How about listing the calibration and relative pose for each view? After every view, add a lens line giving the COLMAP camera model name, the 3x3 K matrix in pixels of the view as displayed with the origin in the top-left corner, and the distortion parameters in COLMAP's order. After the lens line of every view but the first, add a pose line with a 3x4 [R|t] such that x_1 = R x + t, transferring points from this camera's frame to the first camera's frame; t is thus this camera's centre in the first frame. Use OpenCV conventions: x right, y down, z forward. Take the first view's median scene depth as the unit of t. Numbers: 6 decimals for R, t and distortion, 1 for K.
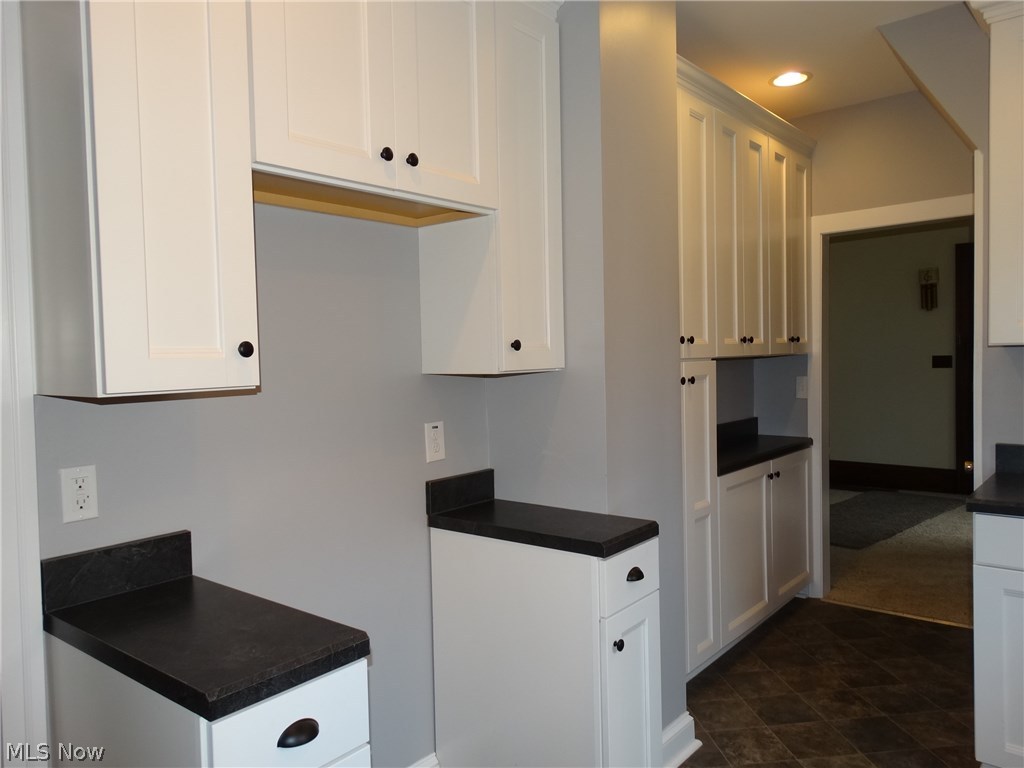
lens RADIAL K [[748.4, 0, 509.2], [0, 748.4, 379.3], [0, 0, 1]] dist [0.008931, 0.002335]
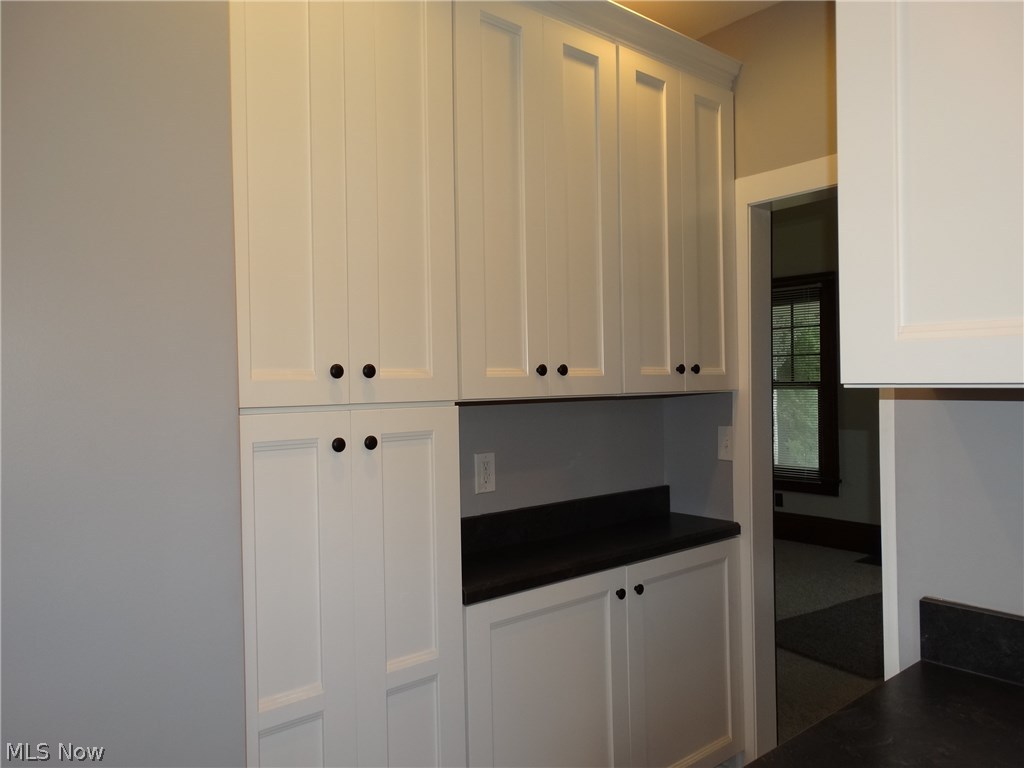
lens RADIAL K [[748.4, 0, 520.5], [0, 748.4, 377.2], [0, 0, 1]] dist [0.008931, 0.002335]
pose [[0.986397, 0.009370, -0.164115, 0.339960], [-0.014912, 0.999358, -0.032573, -0.023895], [0.163704, 0.034577, 0.985903, 0.351024]]
